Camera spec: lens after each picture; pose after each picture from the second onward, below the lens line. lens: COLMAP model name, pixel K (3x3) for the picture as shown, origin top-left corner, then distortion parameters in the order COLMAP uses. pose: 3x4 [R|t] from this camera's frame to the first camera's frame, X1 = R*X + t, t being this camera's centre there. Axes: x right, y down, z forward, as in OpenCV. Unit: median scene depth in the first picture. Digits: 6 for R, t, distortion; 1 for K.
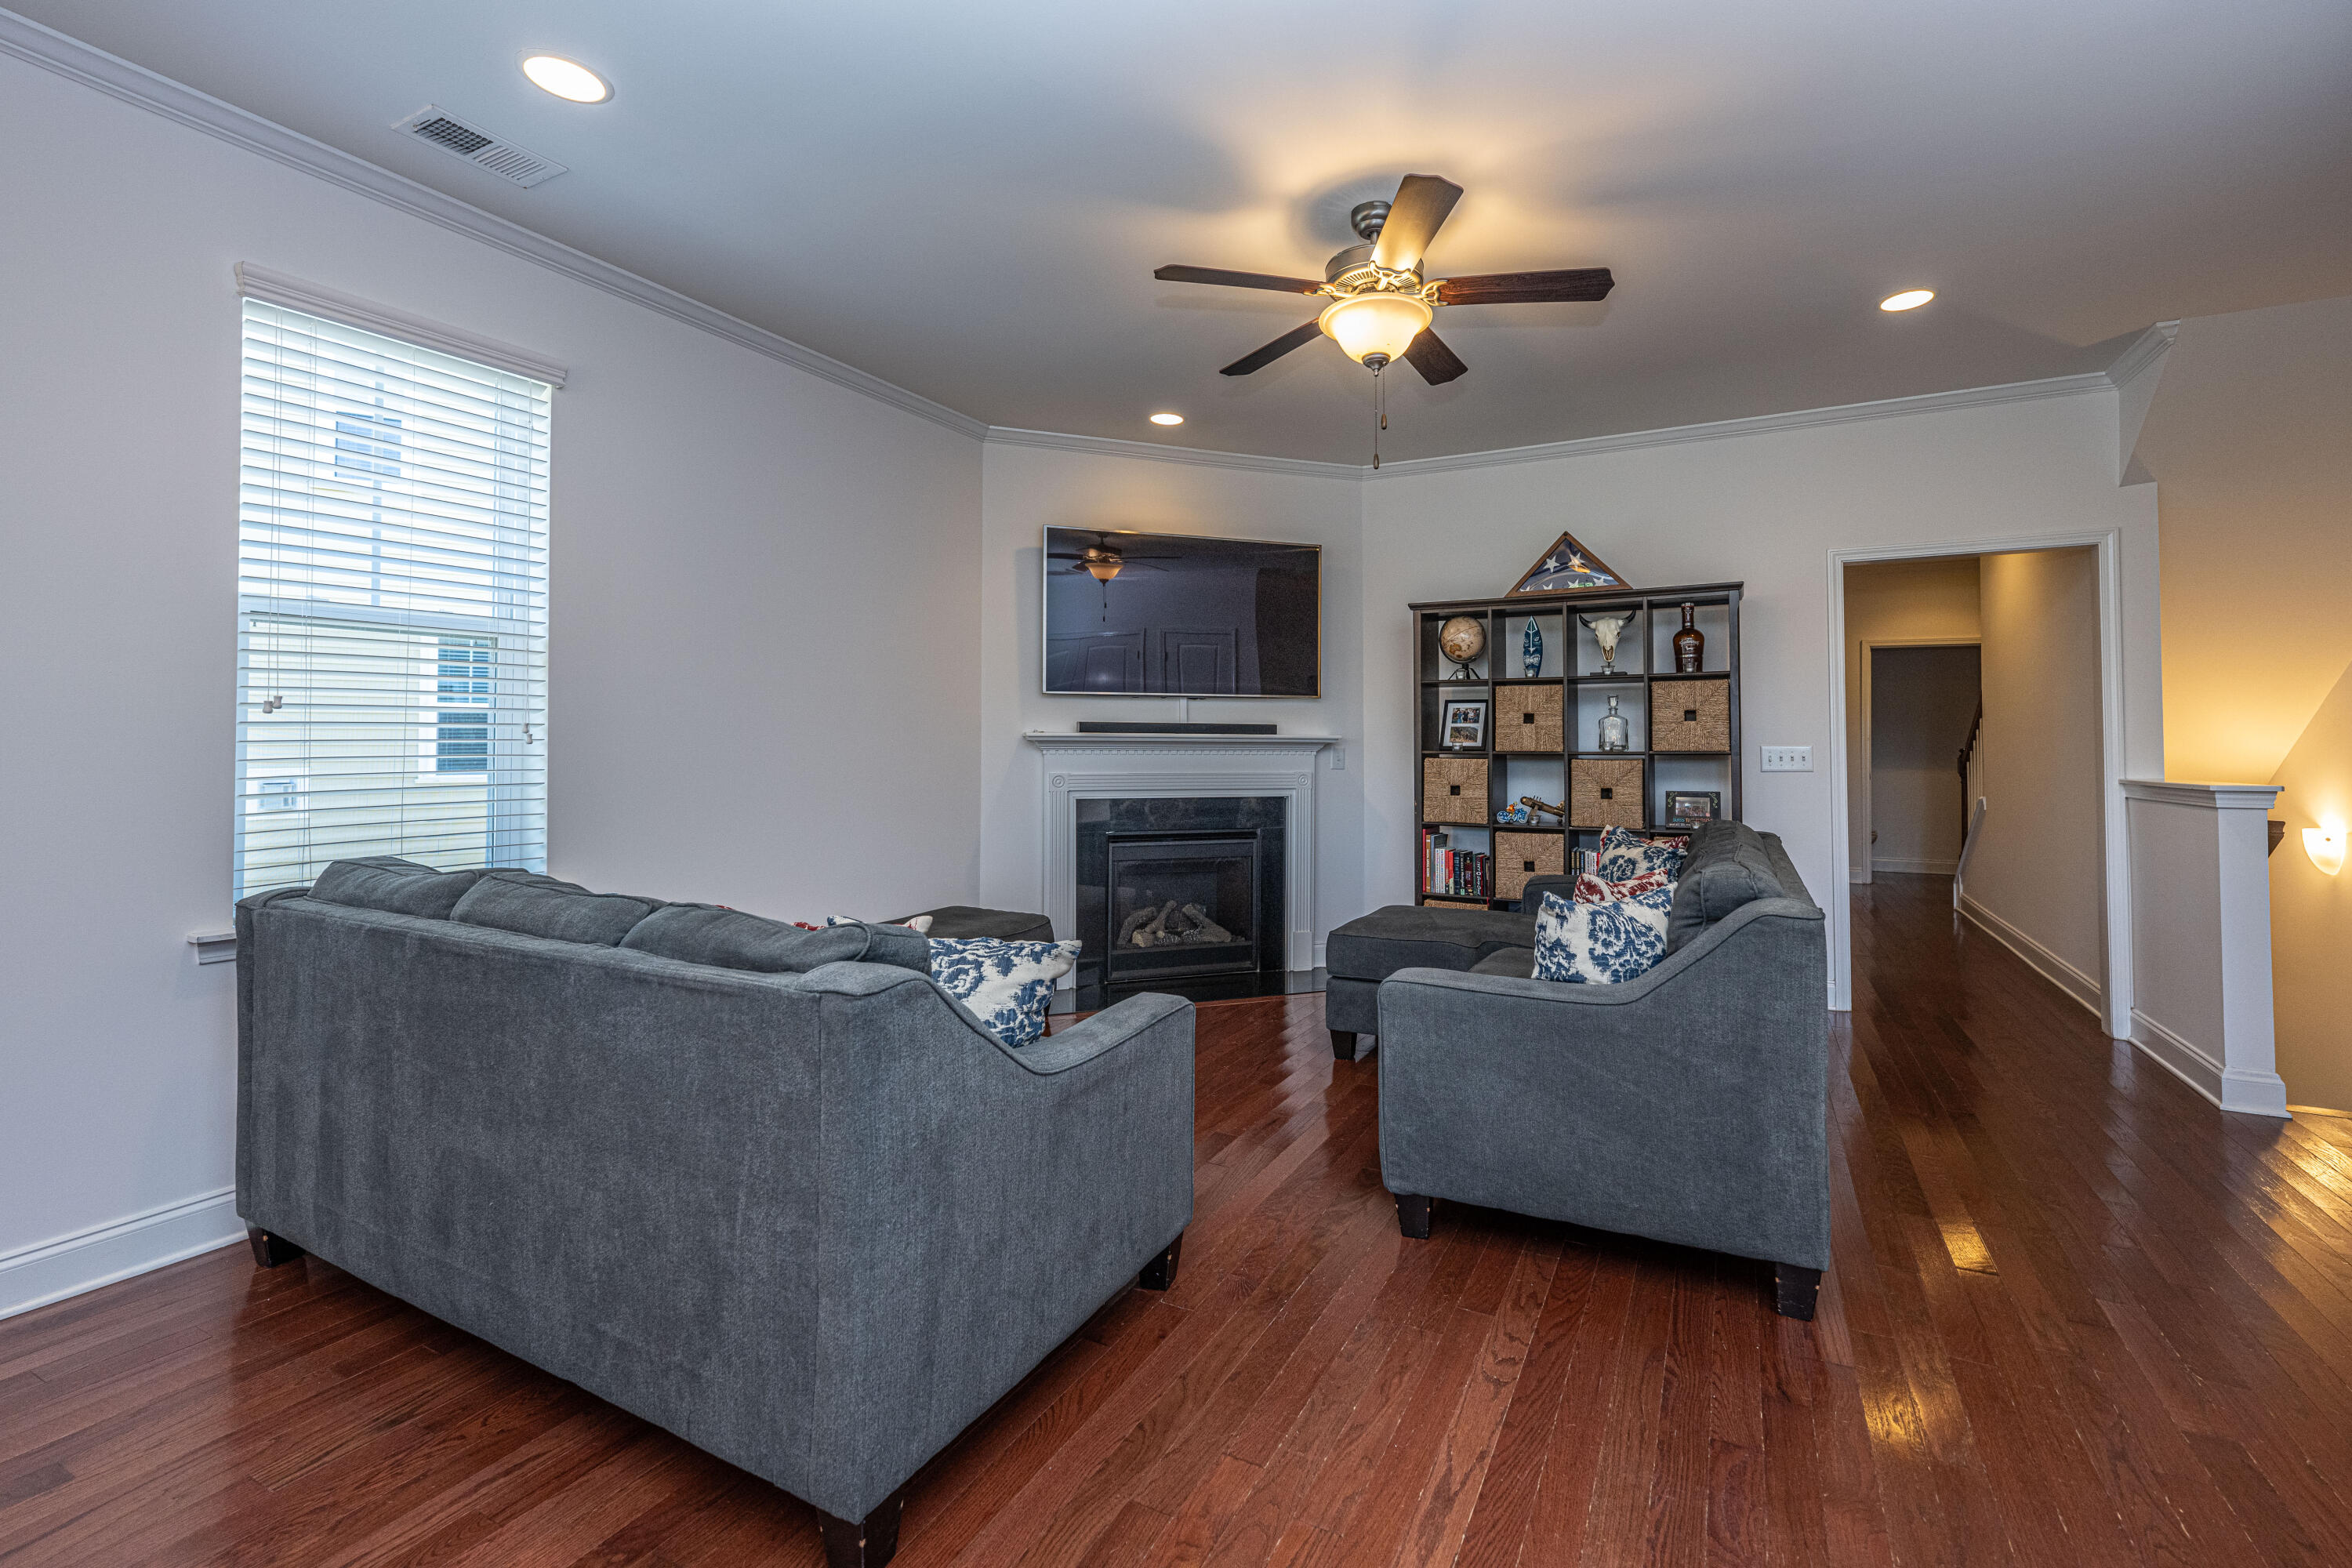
lens RADIAL K [[949.7, 0, 1257.8], [0, 949.7, 739.1], [0, 0, 1]] dist [0.000445, -0.000003]
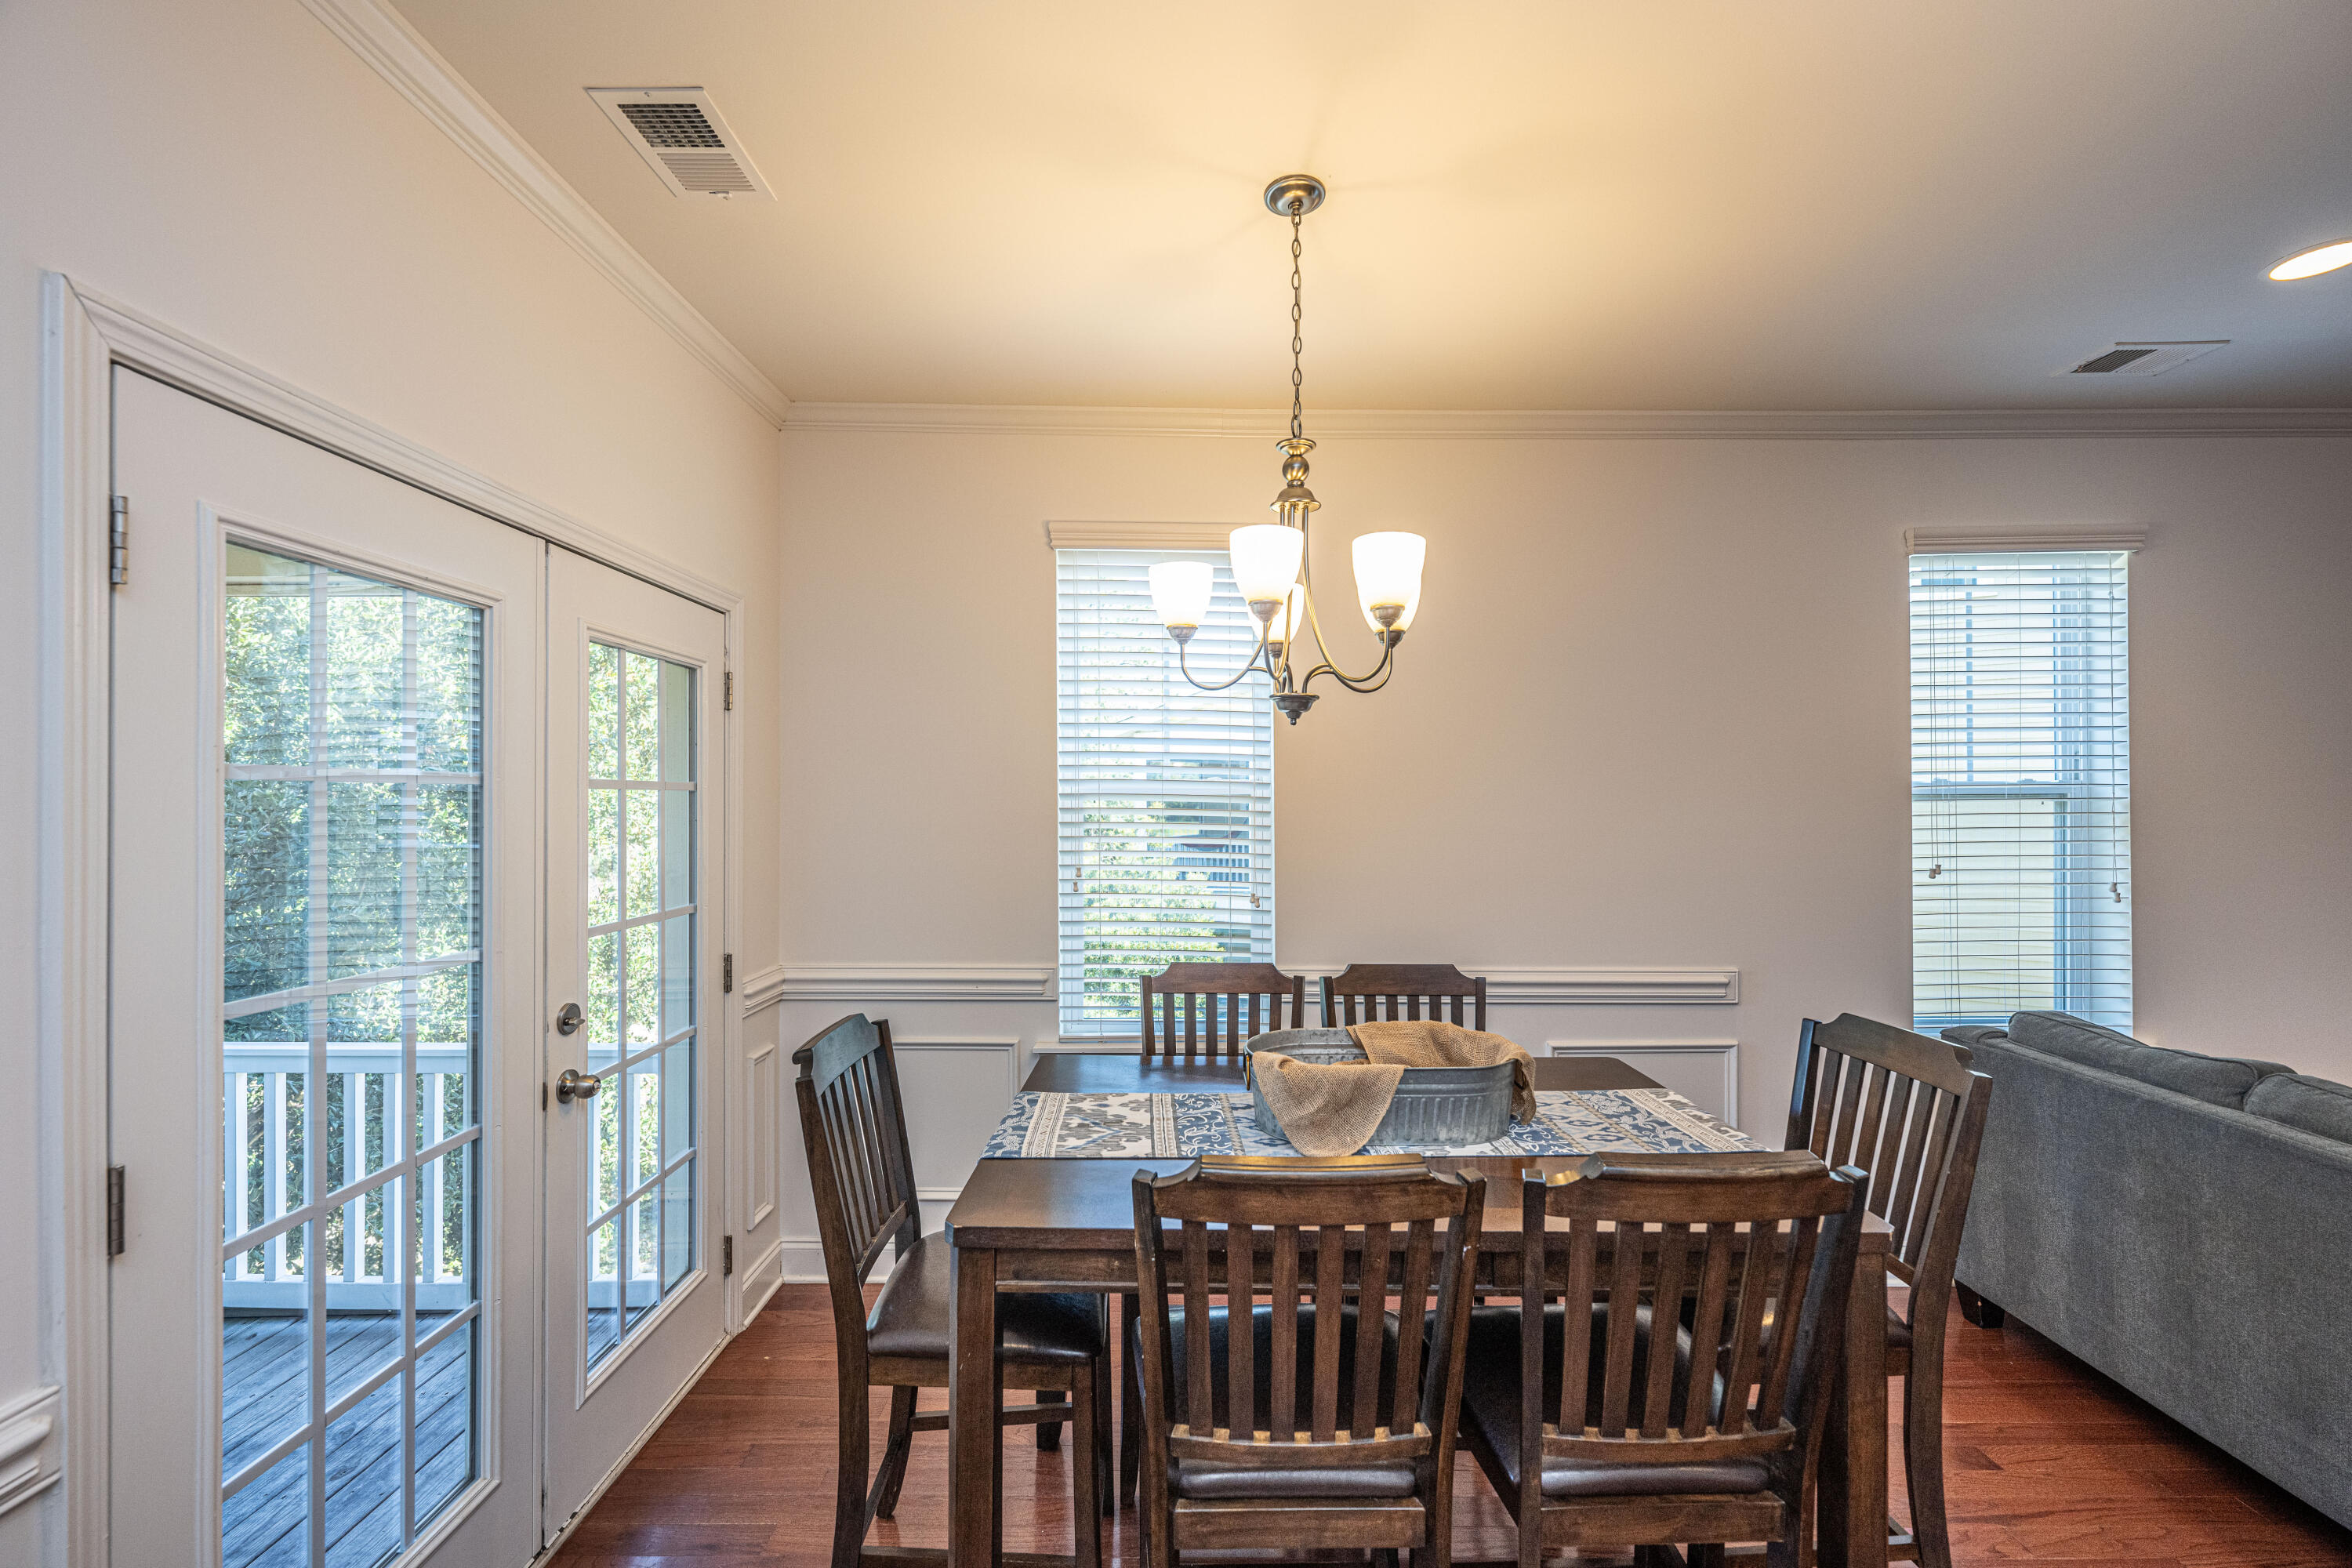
lens RADIAL K [[941.1, 0, 1205.8], [0, 941.1, 794.8], [0, 0, 1]] dist [-0.000434, -0.000136]
pose [[0.447391, -0.006199, -0.894317, -0.188759], [0.007968, 0.999964, -0.002946, -0.076029], [0.894303, -0.005808, 0.447424, -0.229217]]
